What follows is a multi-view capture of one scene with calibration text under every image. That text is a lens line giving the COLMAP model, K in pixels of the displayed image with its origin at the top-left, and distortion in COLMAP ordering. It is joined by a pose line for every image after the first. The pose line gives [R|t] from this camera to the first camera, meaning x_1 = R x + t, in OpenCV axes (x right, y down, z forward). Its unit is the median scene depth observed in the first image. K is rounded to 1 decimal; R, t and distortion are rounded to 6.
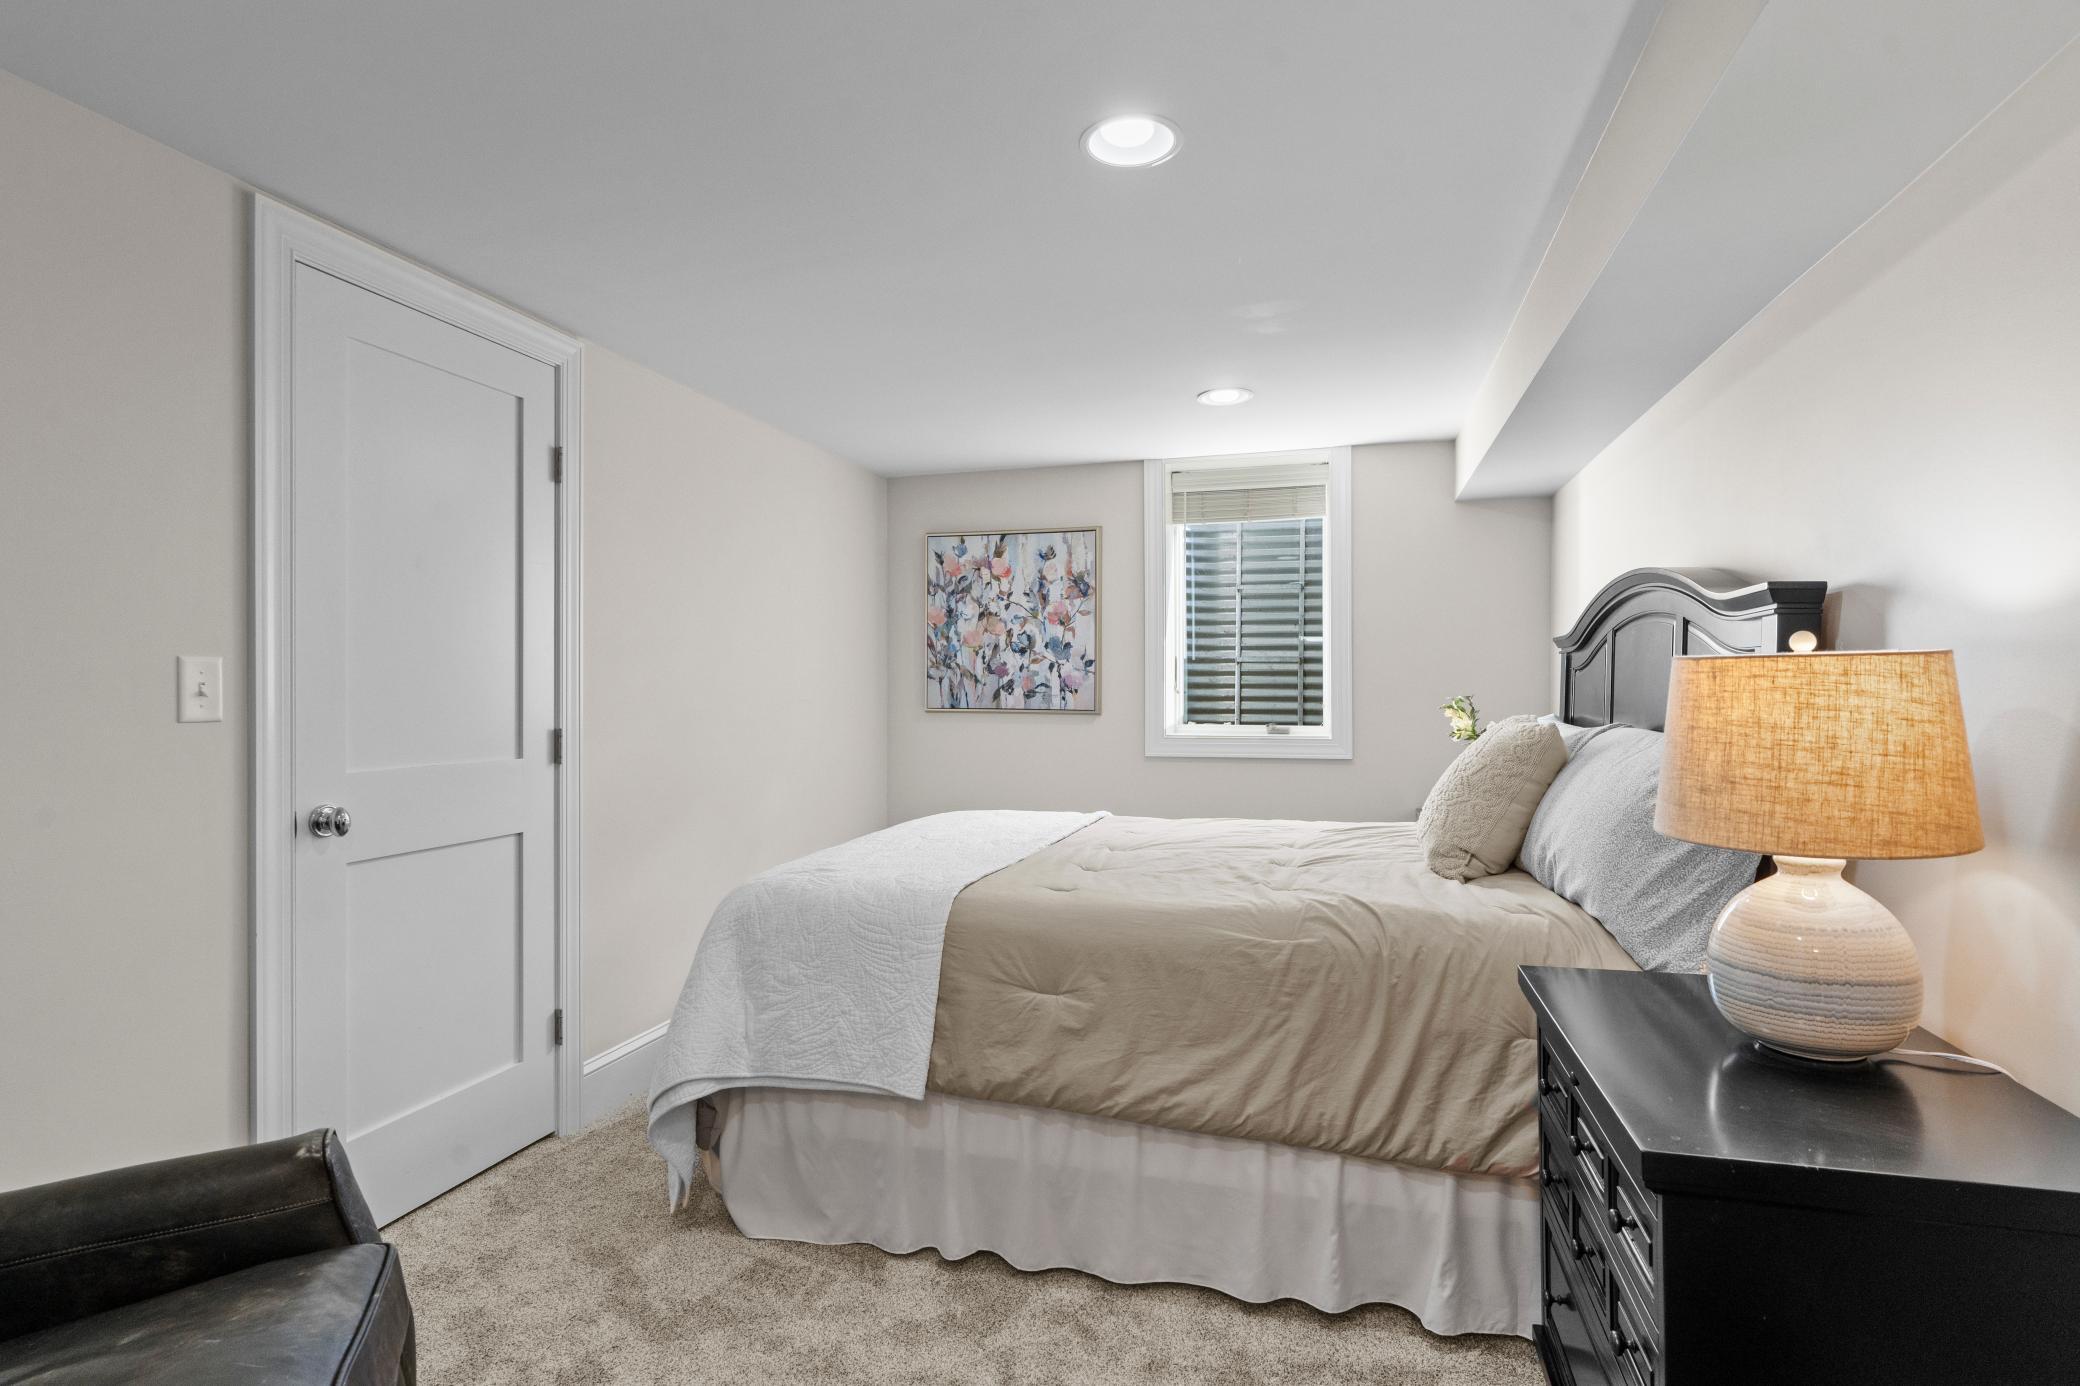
lens RADIAL K [[929.8, 0, 1035.2], [0, 929.8, 679.6], [0, 0, 1]] dist [-0.030495, -0.000008]
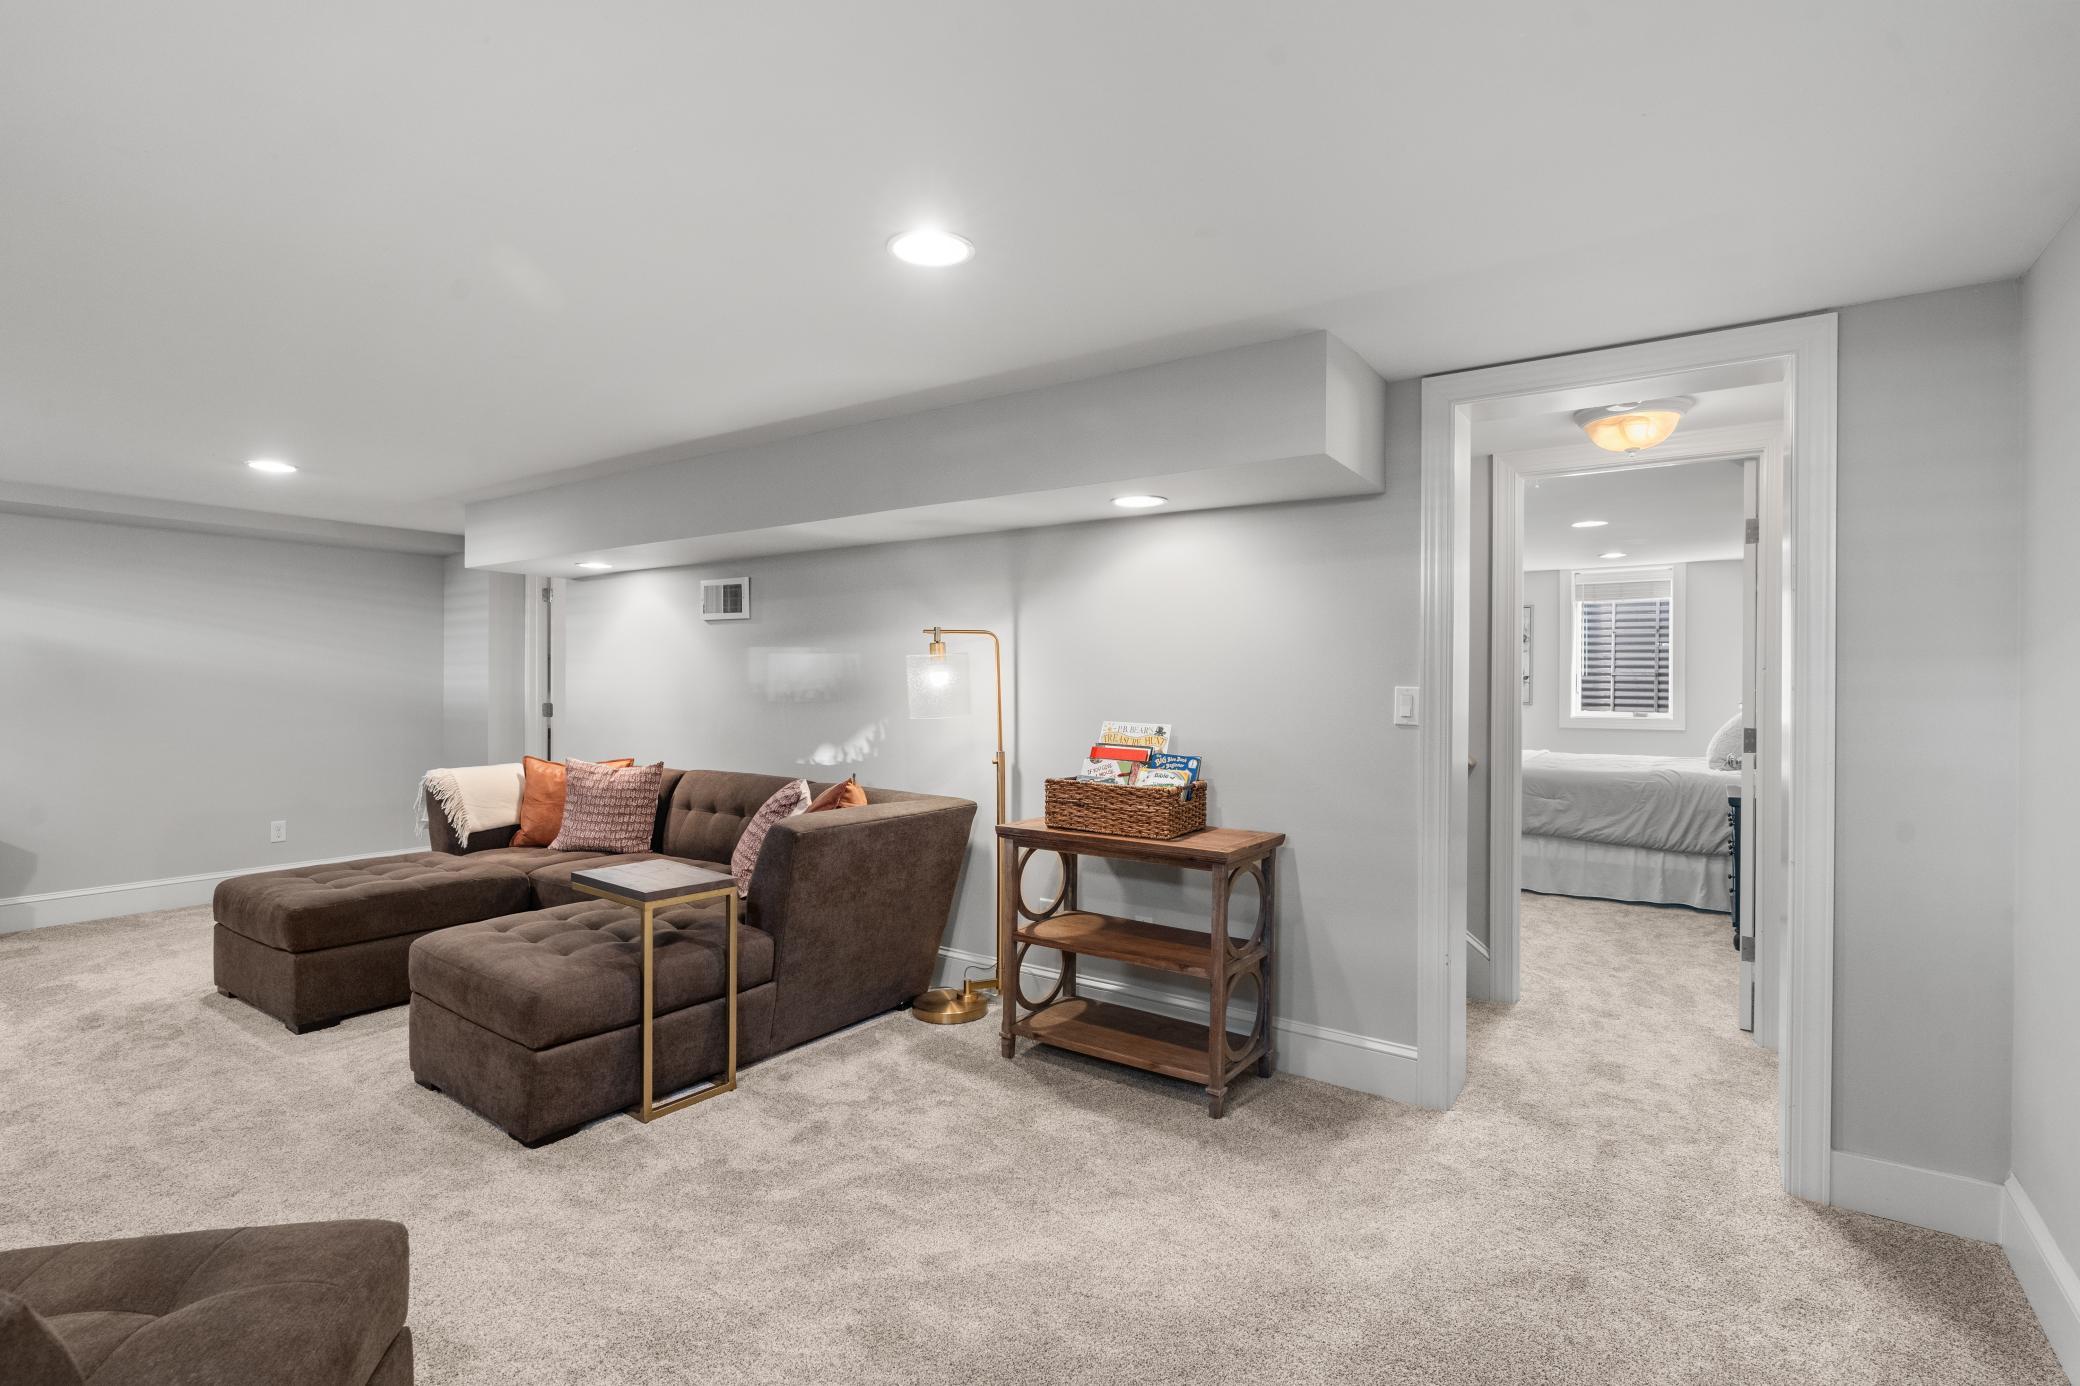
lens RADIAL K [[929.8, 0, 1035.2], [0, 929.8, 679.6], [0, 0, 1]] dist [-0.030495, -0.000008]
pose [[0.947364, 0.005858, -0.320103, -0.332652], [-0.003344, 0.999959, 0.008403, -0.030635], [0.320140, -0.006890, 0.947345, -1.257347]]
